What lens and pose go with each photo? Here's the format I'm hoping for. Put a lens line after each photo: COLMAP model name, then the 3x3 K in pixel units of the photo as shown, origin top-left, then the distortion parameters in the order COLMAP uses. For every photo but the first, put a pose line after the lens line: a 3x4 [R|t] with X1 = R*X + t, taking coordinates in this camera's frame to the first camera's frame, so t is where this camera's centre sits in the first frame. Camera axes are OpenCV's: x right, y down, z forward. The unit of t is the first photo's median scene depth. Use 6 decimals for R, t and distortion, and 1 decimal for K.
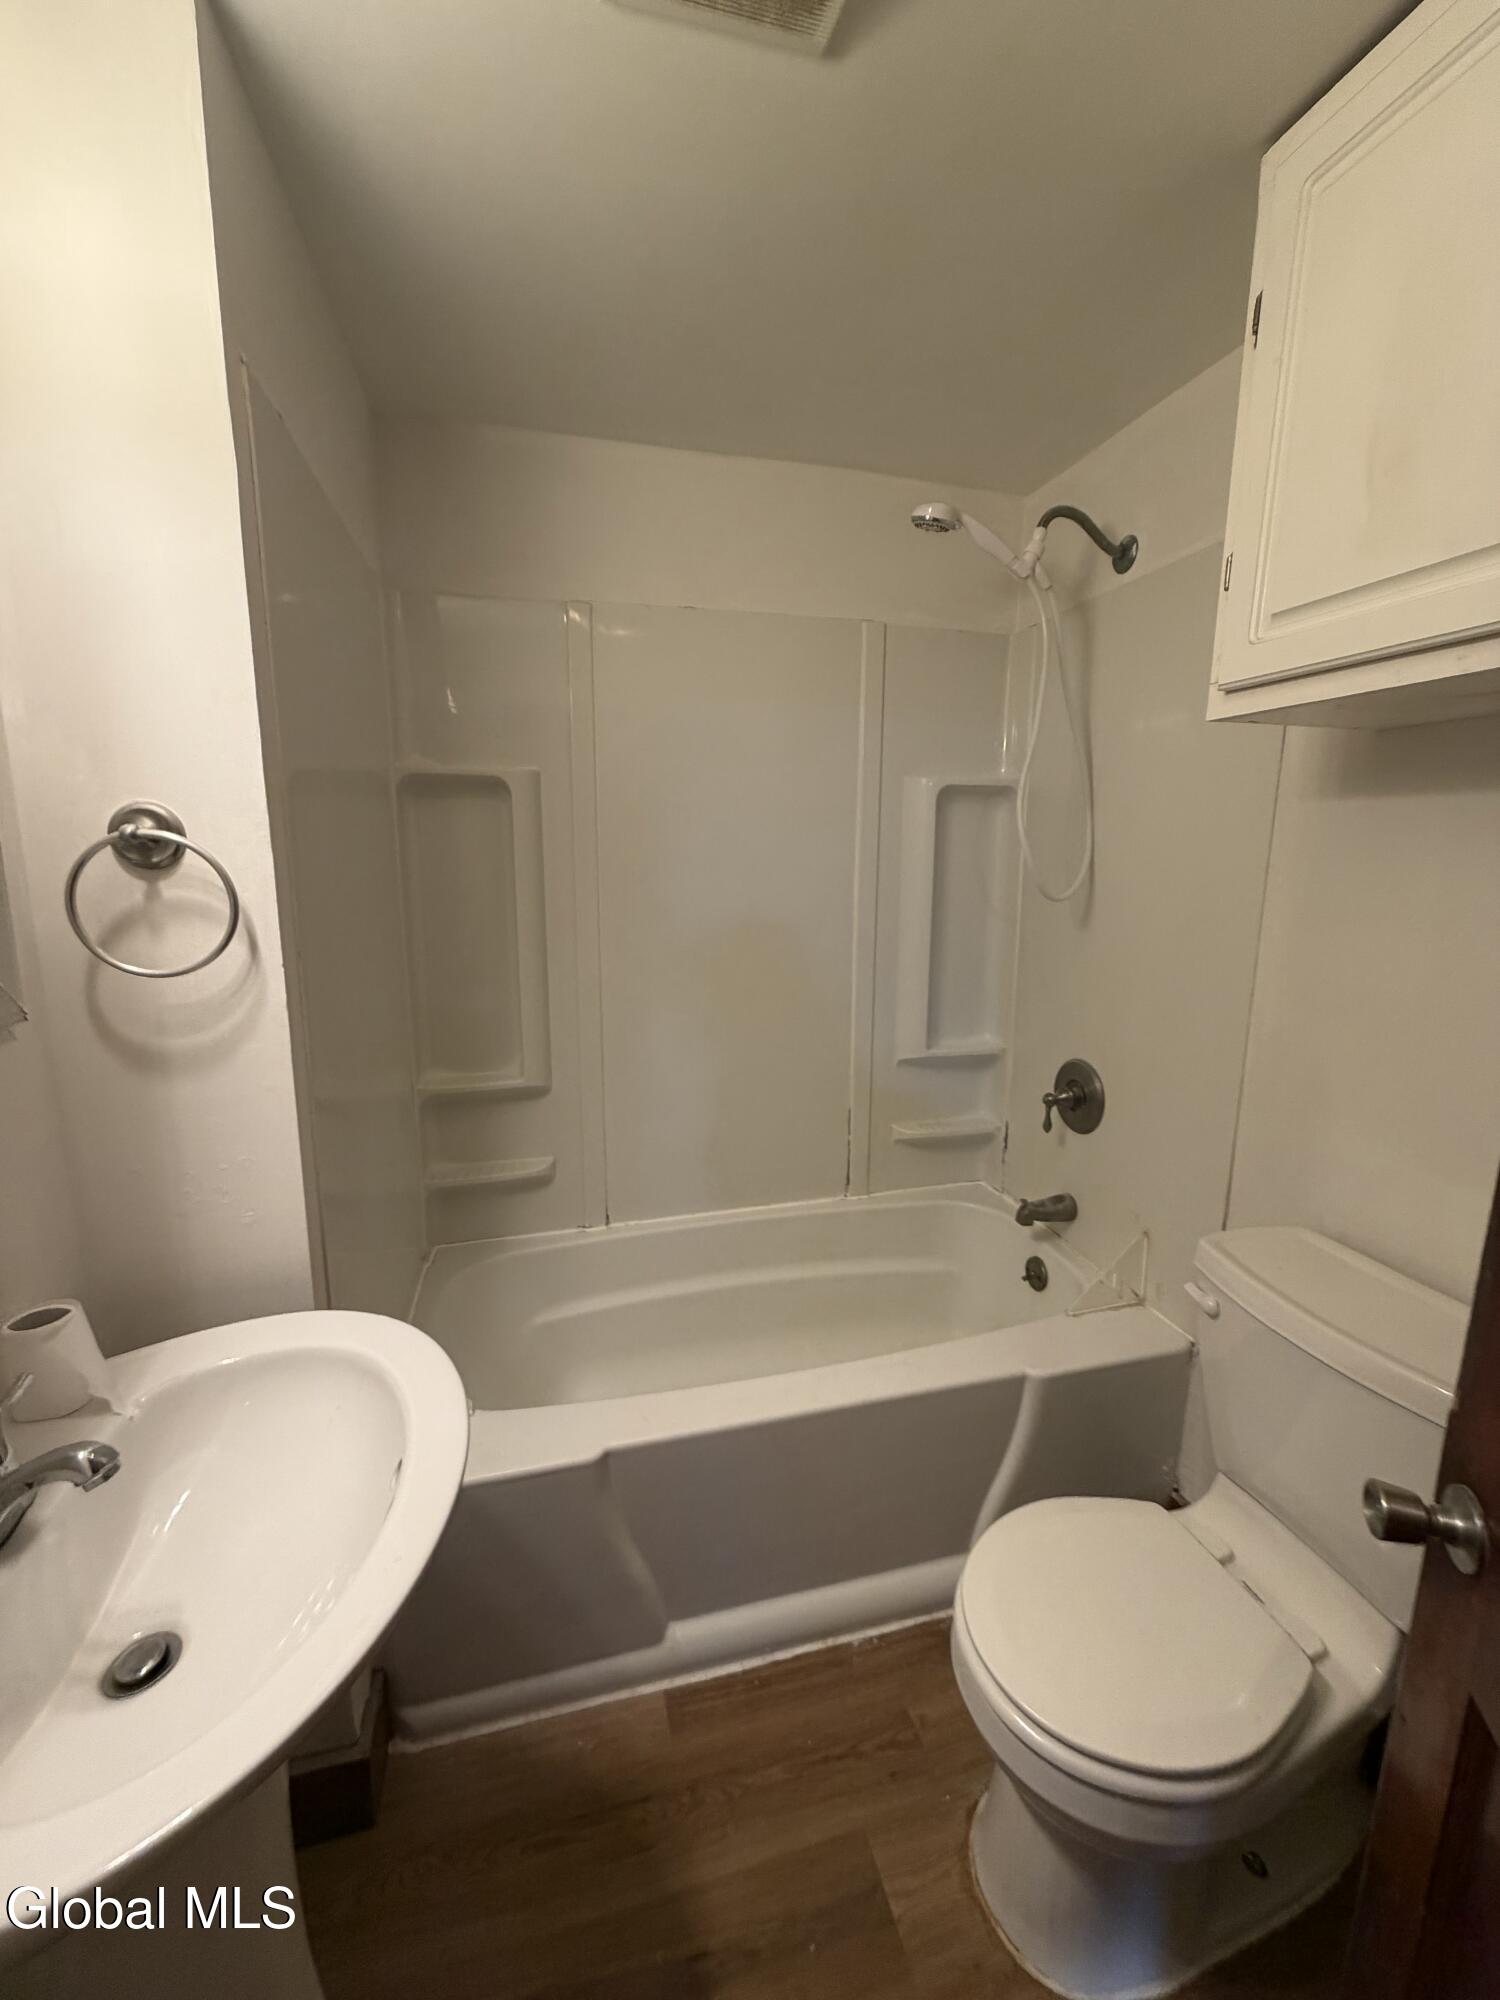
lens RADIAL K [[796.3, 0, 753.9], [0, 796.3, 996.2], [0, 0, 1]] dist [-0.000934, -0.000235]
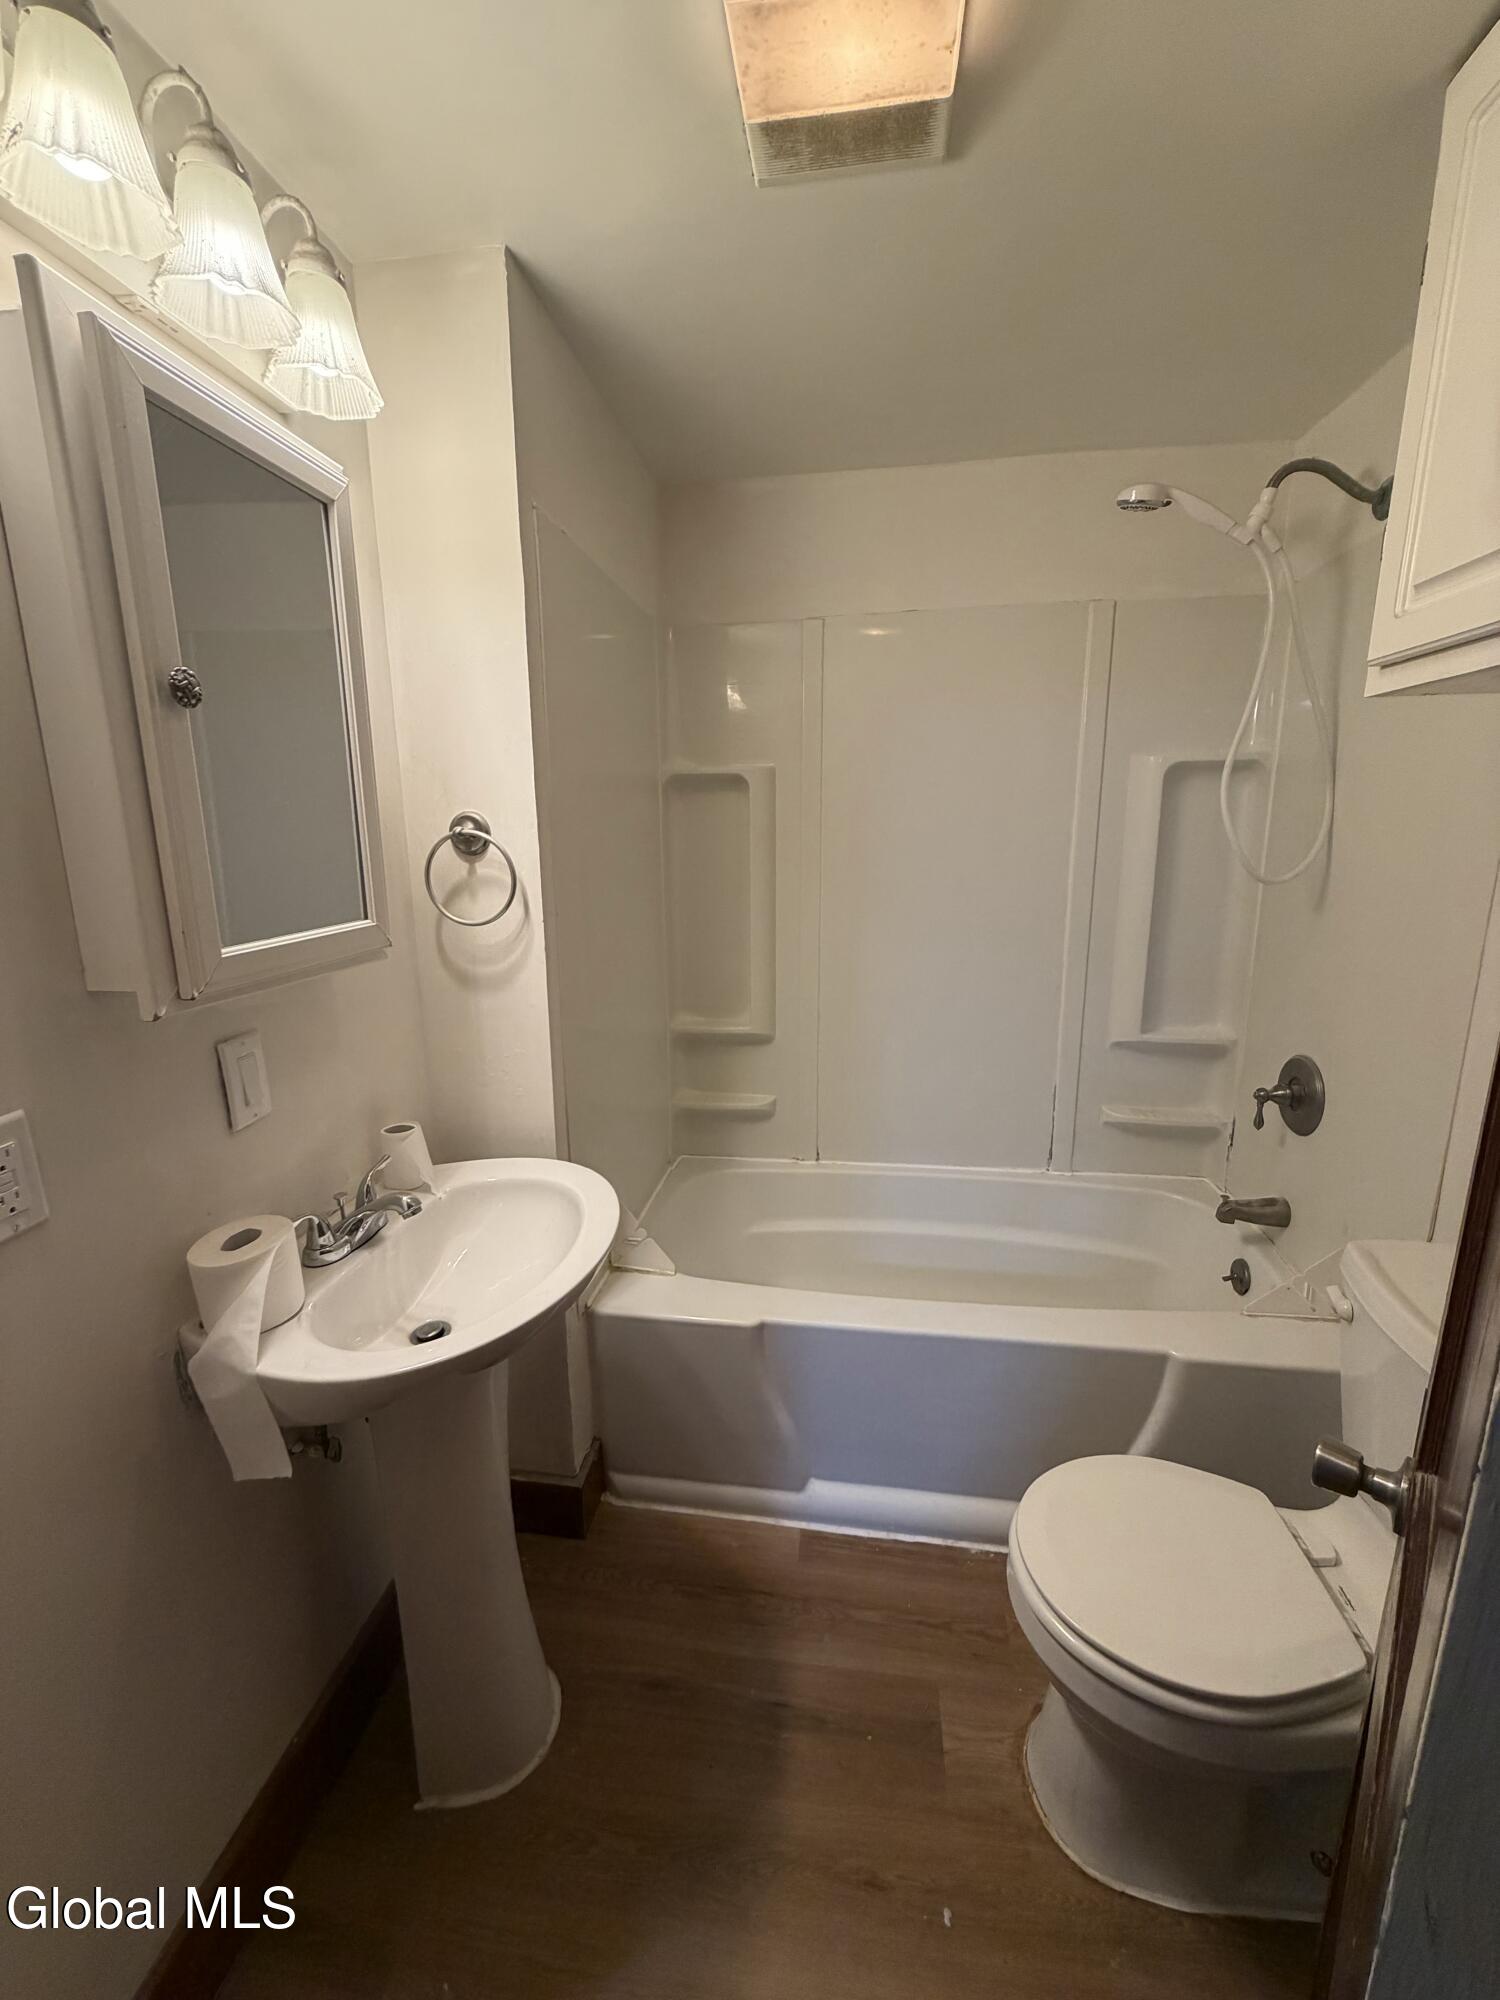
lens RADIAL K [[796.3, 0, 751.8], [0, 796.3, 997.6], [0, 0, 1]] dist [-0.000934, -0.000235]
pose [[0.920640, 0.068604, -0.384338, 0.230535], [-0.056644, 0.997495, 0.042369, 0.012274], [0.386282, -0.017237, 0.922220, -0.140136]]
